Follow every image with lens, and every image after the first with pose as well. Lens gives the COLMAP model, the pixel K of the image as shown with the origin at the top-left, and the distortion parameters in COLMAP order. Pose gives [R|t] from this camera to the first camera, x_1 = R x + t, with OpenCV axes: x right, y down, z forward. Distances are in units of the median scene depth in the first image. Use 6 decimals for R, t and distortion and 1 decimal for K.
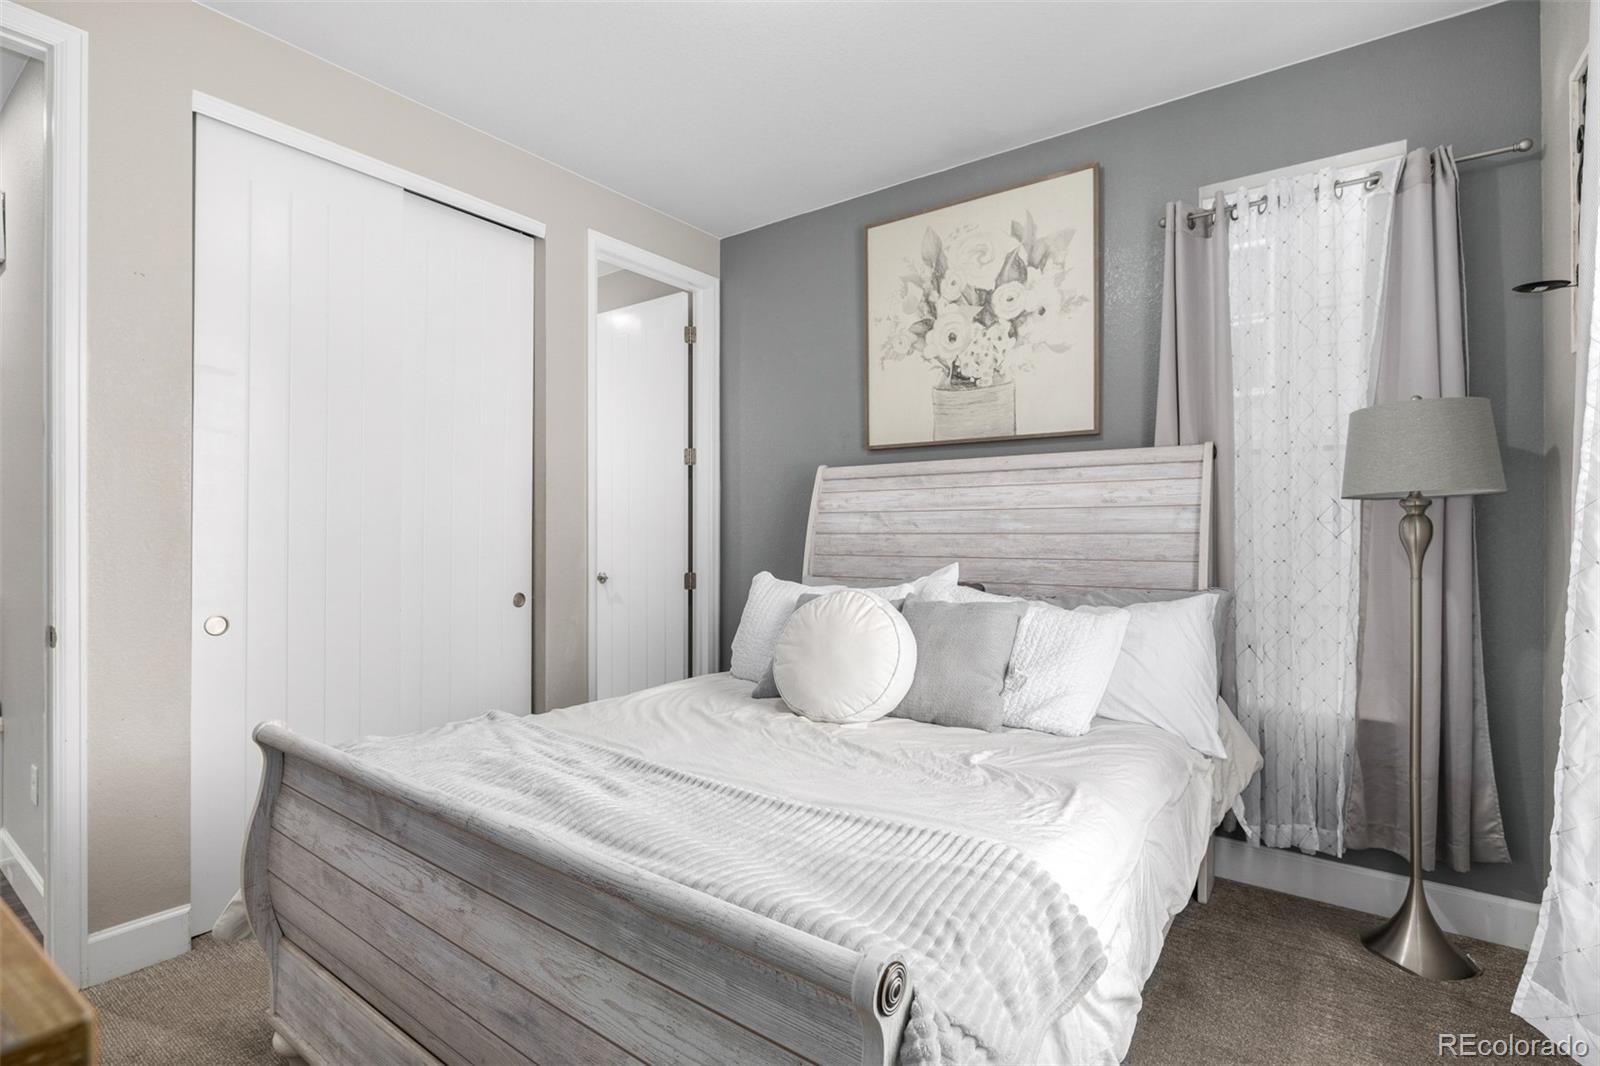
lens RADIAL K [[743.2, 0, 799.4], [0, 743.2, 532.5], [0, 0, 1]] dist [0.005194, 0.000506]
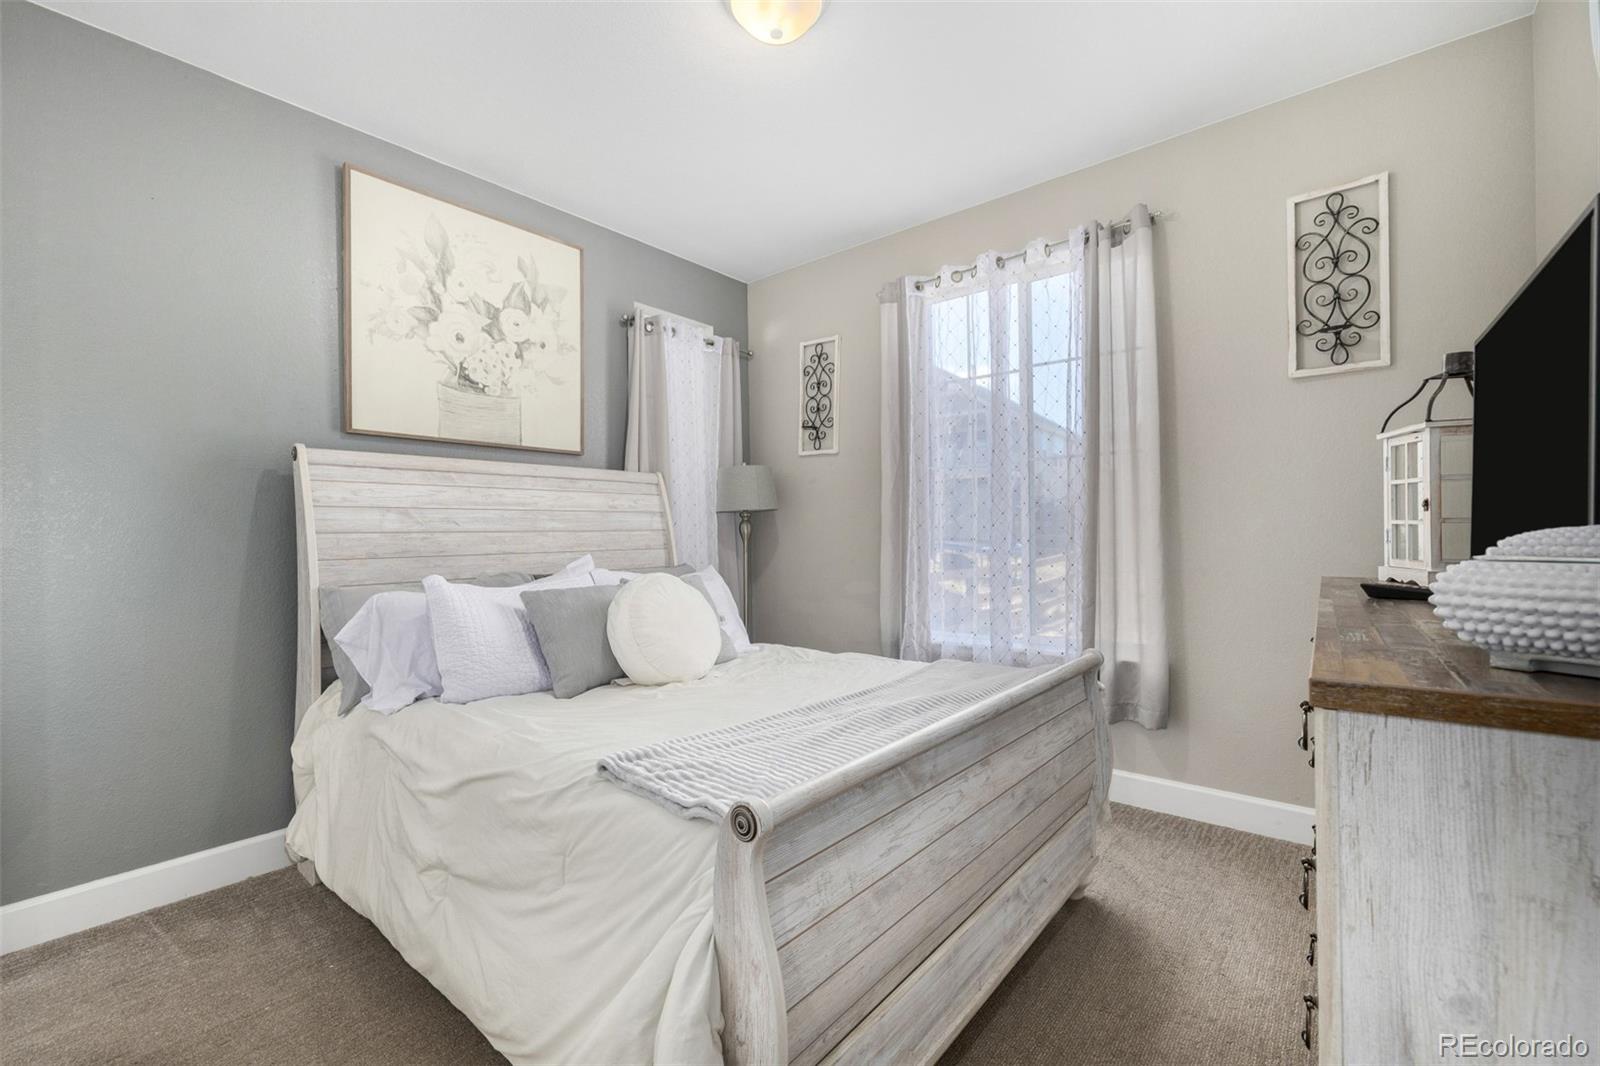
lens RADIAL K [[668.5, 0, 808.5], [0, 668.5, 538.6], [0, 0, 1]] dist [0.001424, -0.000848]
pose [[0.076811, -0.012992, 0.996961, -0.686758], [0.005926, 0.999903, 0.012574, 0.002024], [-0.997028, 0.004942, 0.076881, 0.471947]]
